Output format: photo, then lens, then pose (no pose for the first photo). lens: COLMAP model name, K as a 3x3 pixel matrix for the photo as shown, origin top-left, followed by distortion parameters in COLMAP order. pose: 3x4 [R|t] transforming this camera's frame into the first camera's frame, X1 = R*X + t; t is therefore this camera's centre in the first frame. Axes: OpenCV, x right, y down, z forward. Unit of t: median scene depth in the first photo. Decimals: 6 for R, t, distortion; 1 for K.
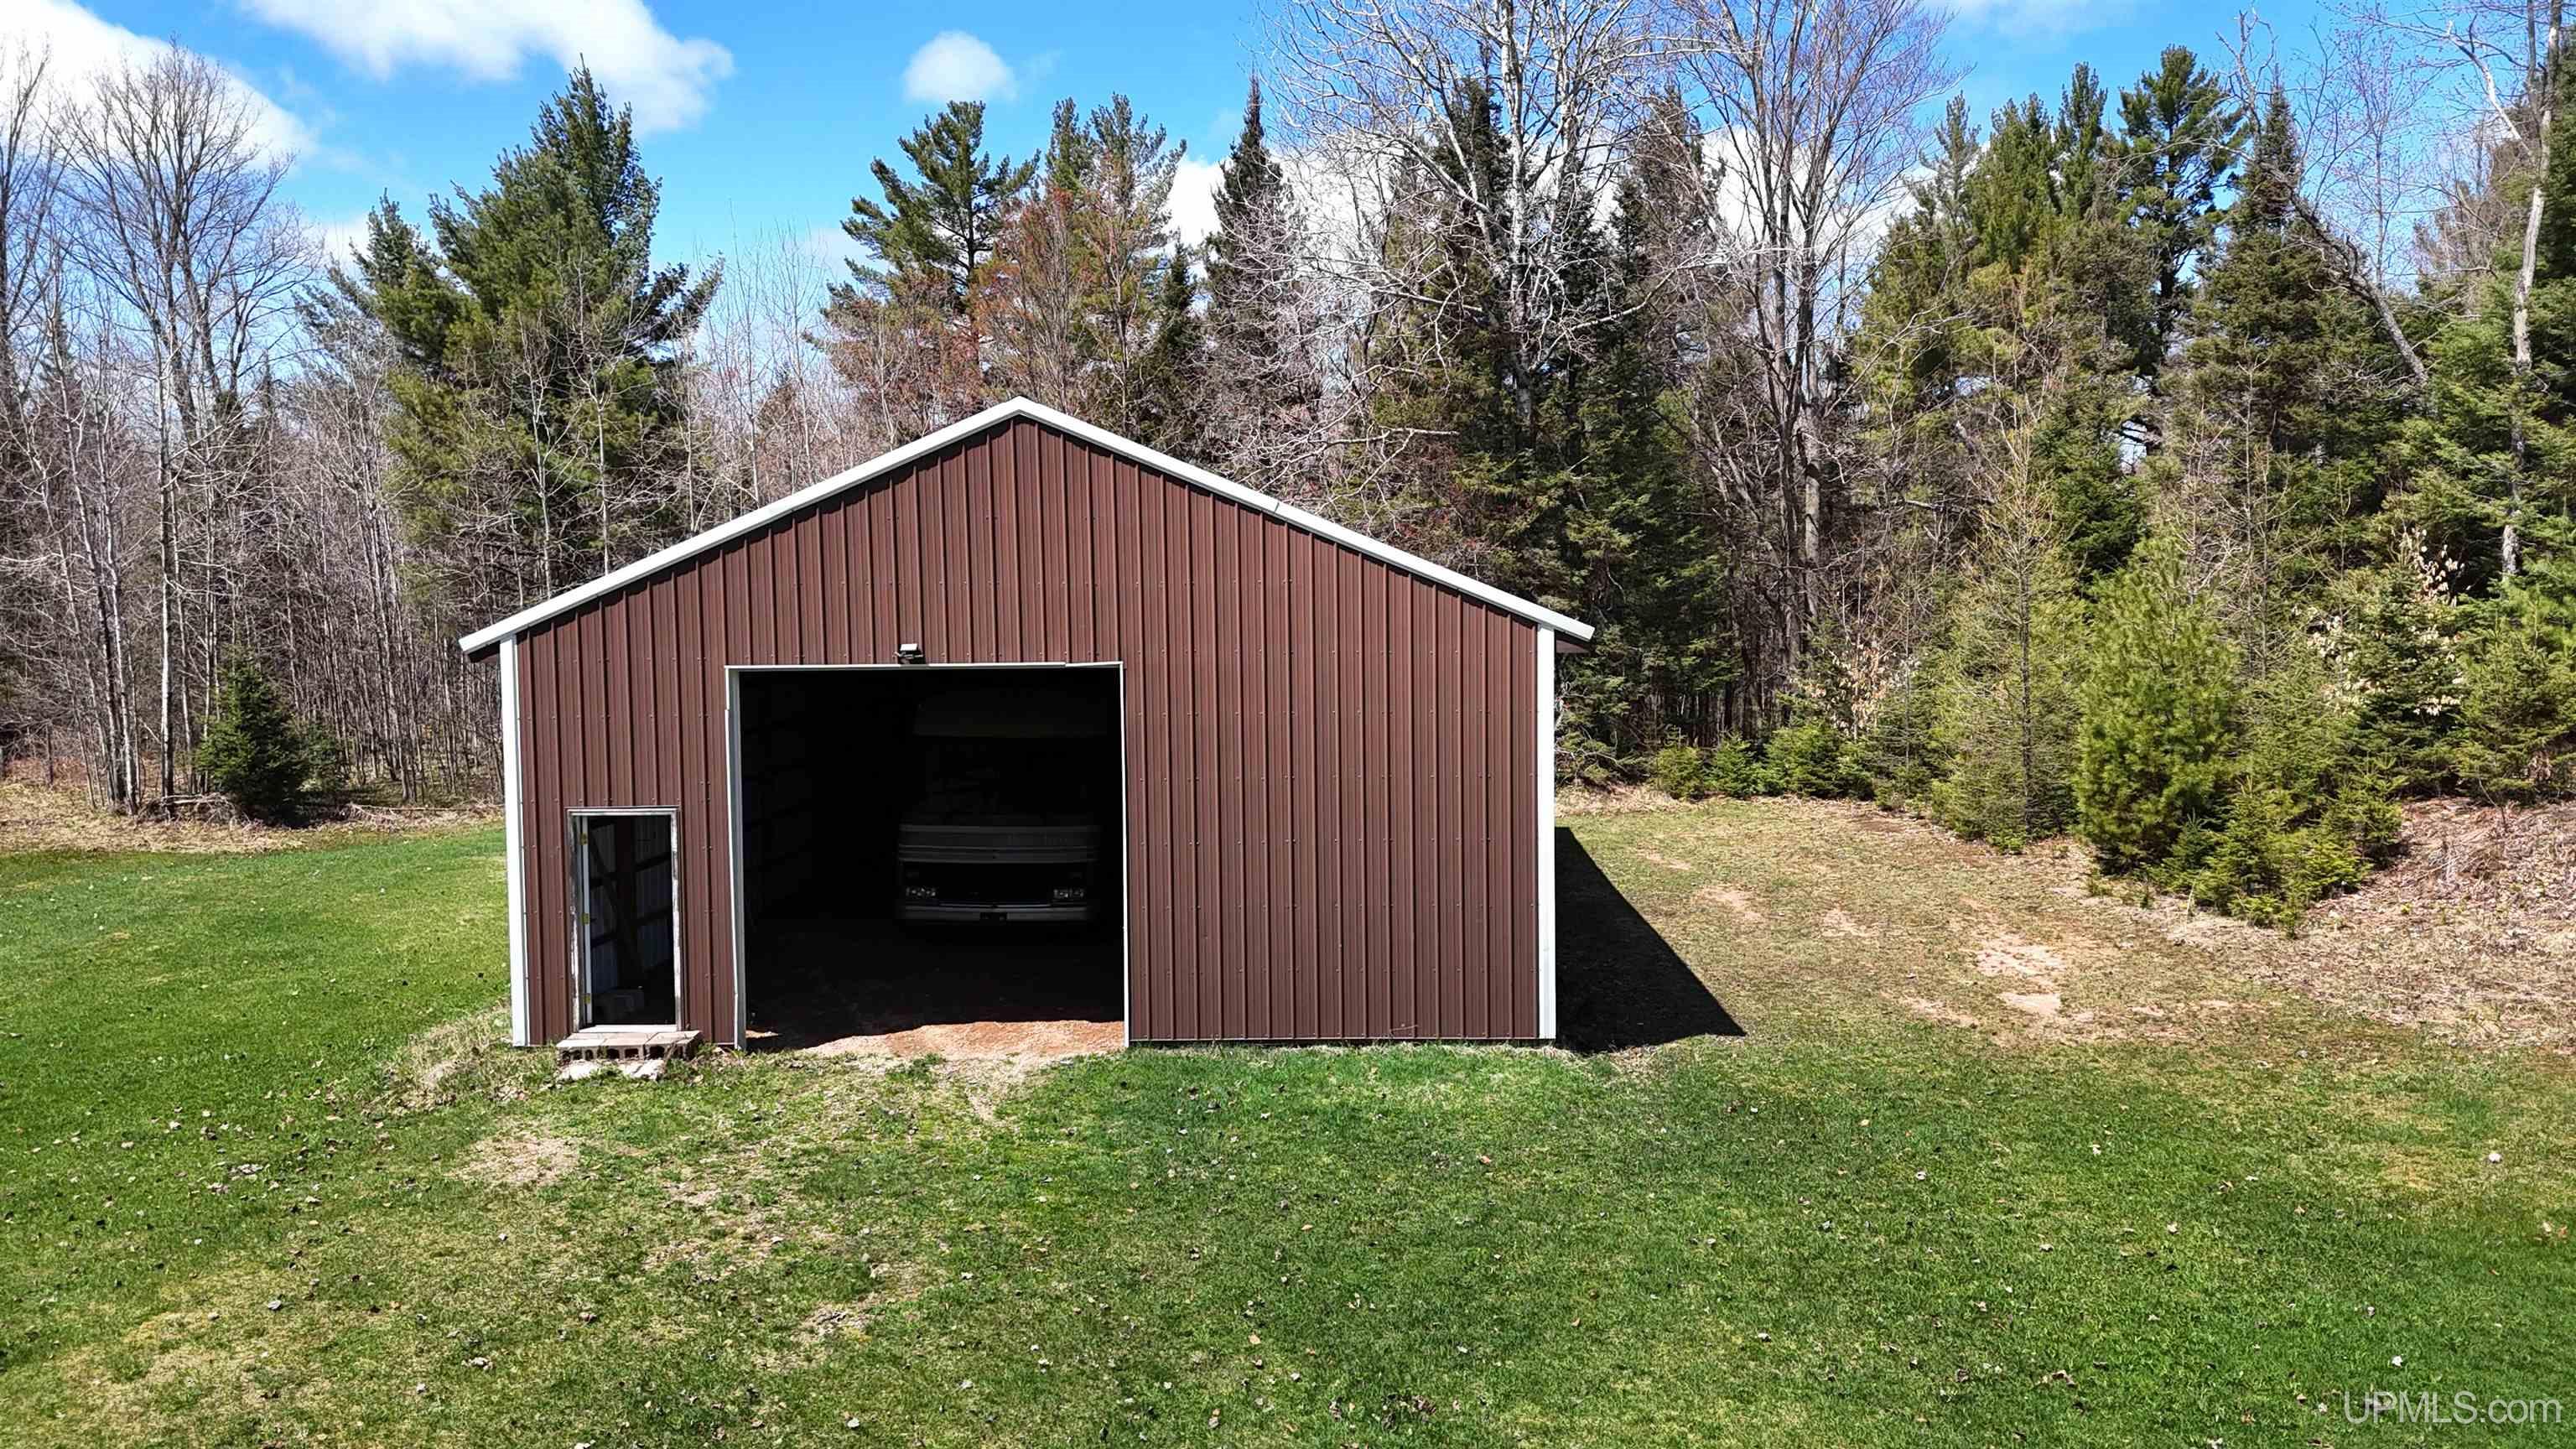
lens RADIAL K [[1859.9, 0, 1292.4], [0, 1859.9, 710.2], [0, 0, 1]] dist [-0.002854, -0.000440]
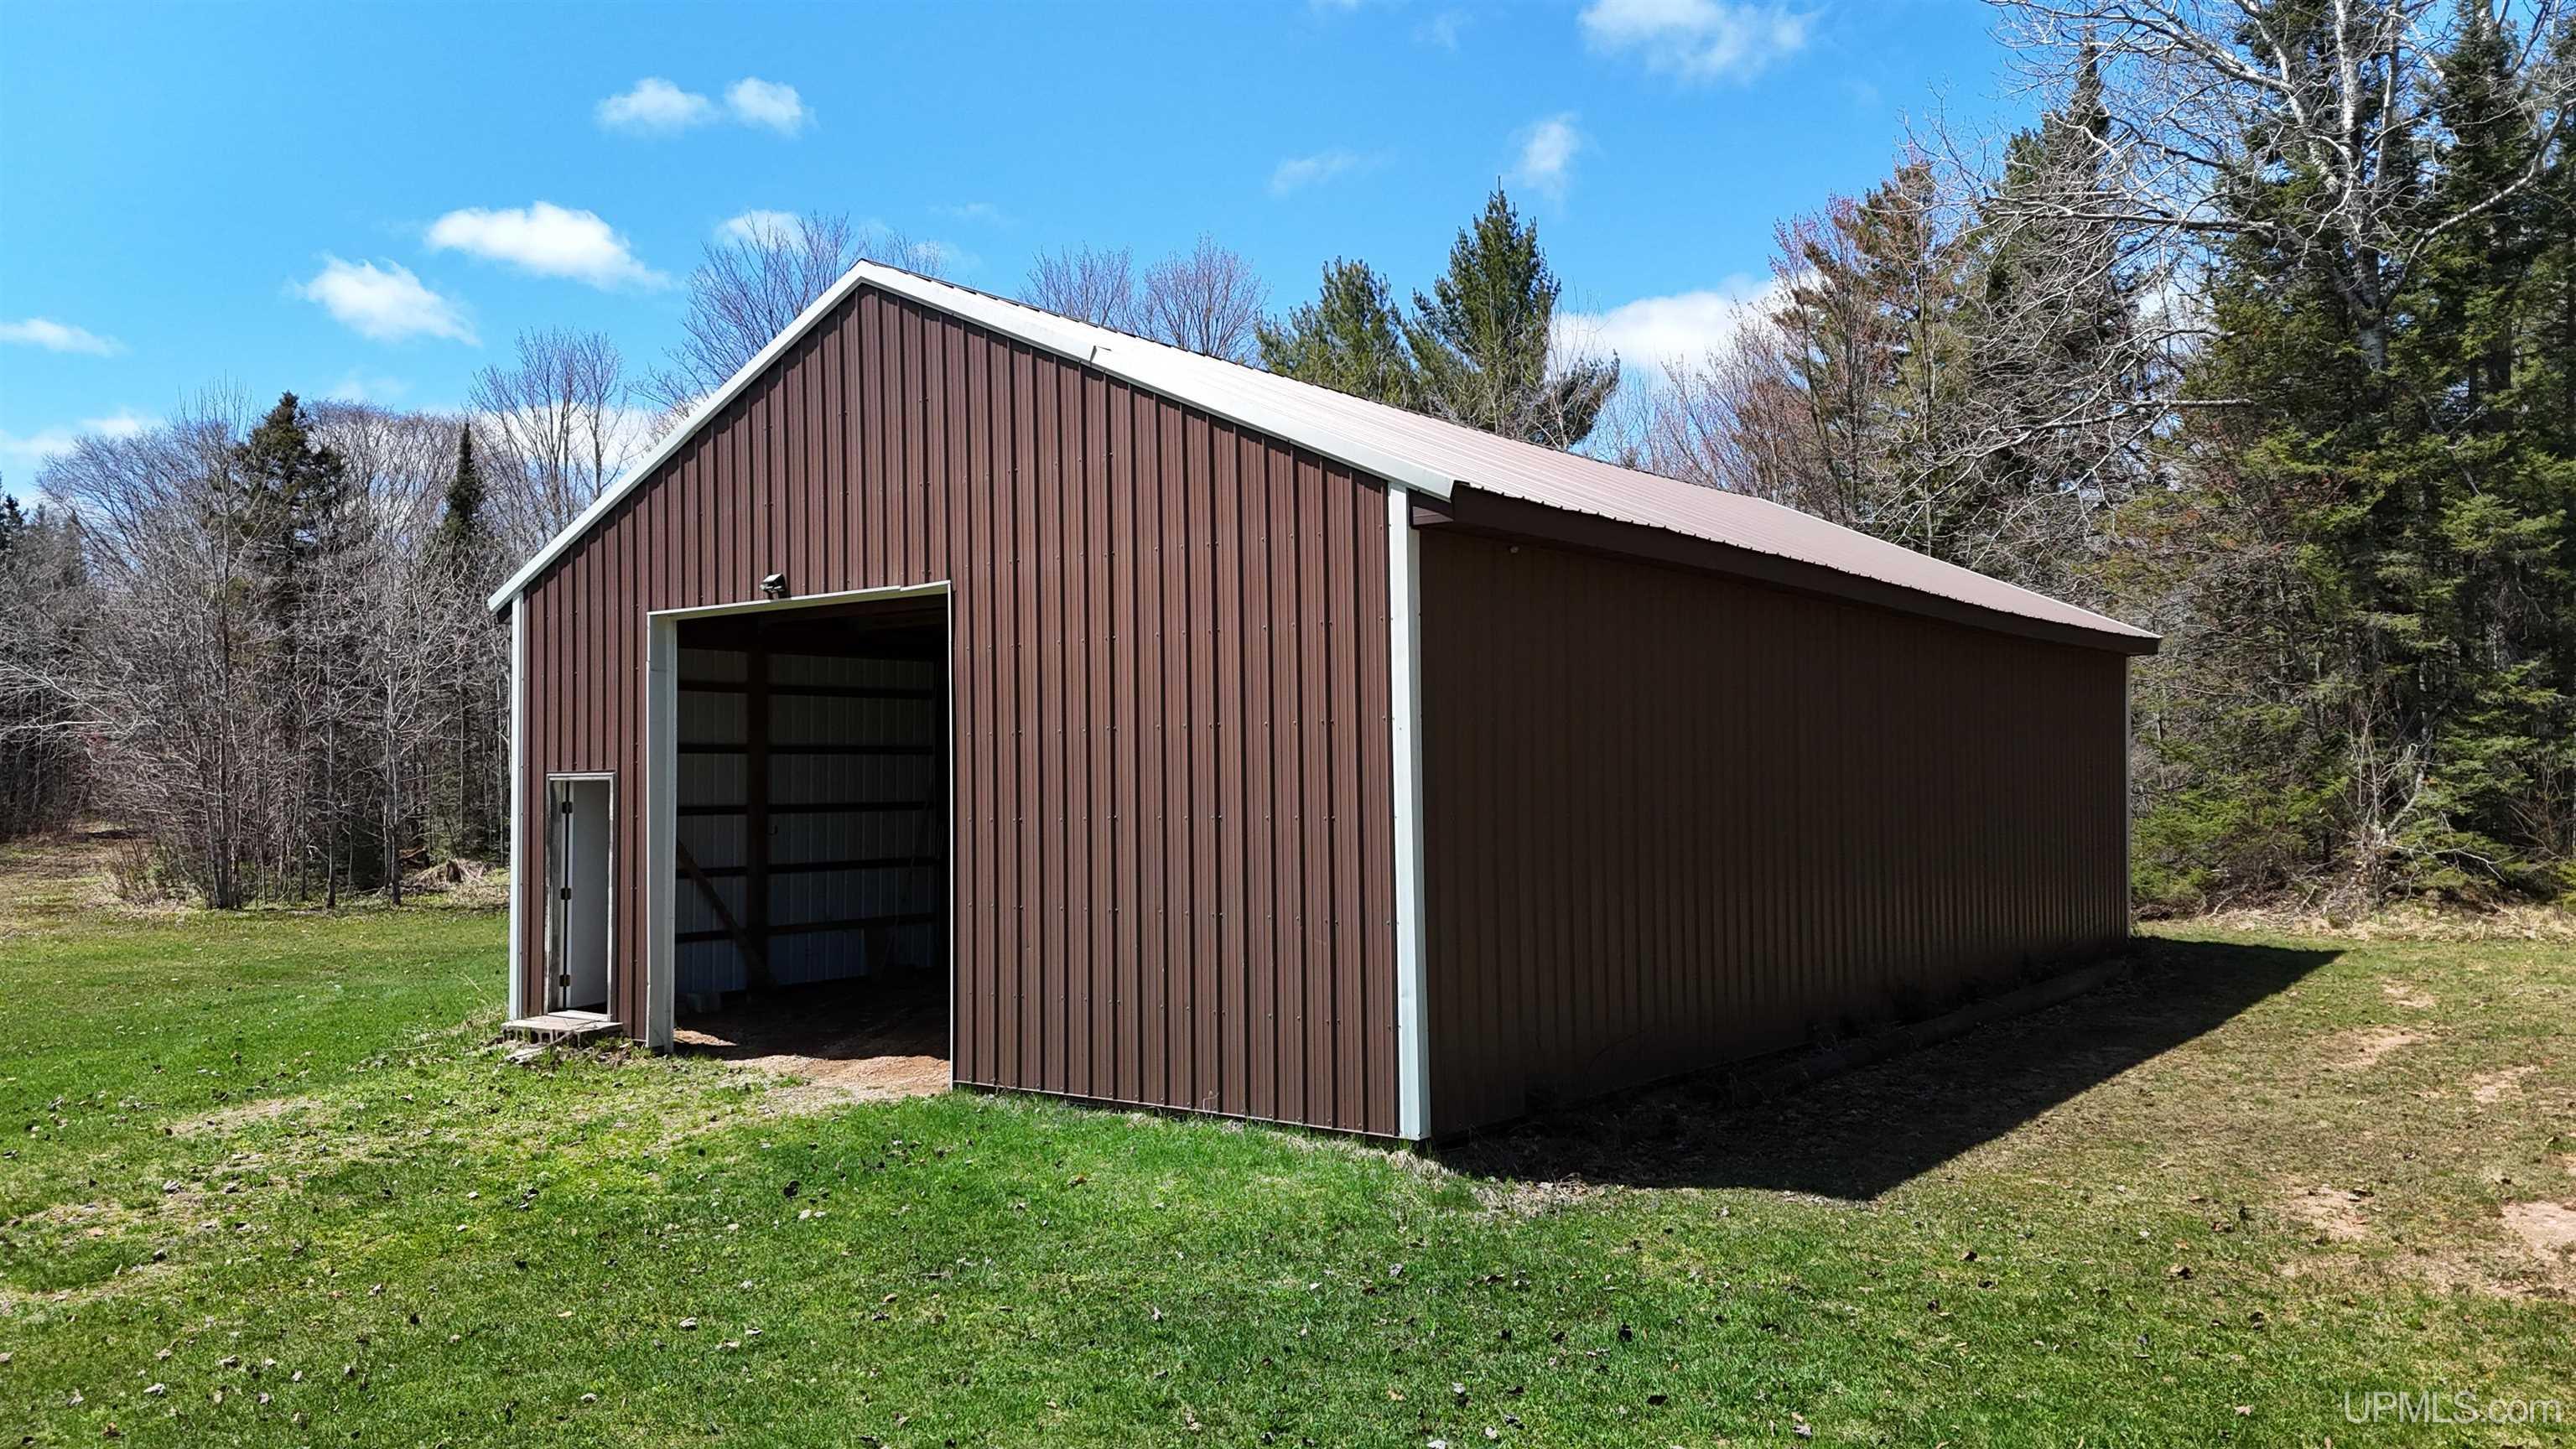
lens RADIAL K [[1859.9, 0, 1284.1], [0, 1859.9, 747.2], [0, 0, 1]] dist [-0.002854, -0.000440]
pose [[0.820697, -0.003267, -0.571355, 0.459044], [-0.031578, 0.998196, -0.051066, 0.076772], [0.570491, 0.059952, 0.819113, 0.448636]]
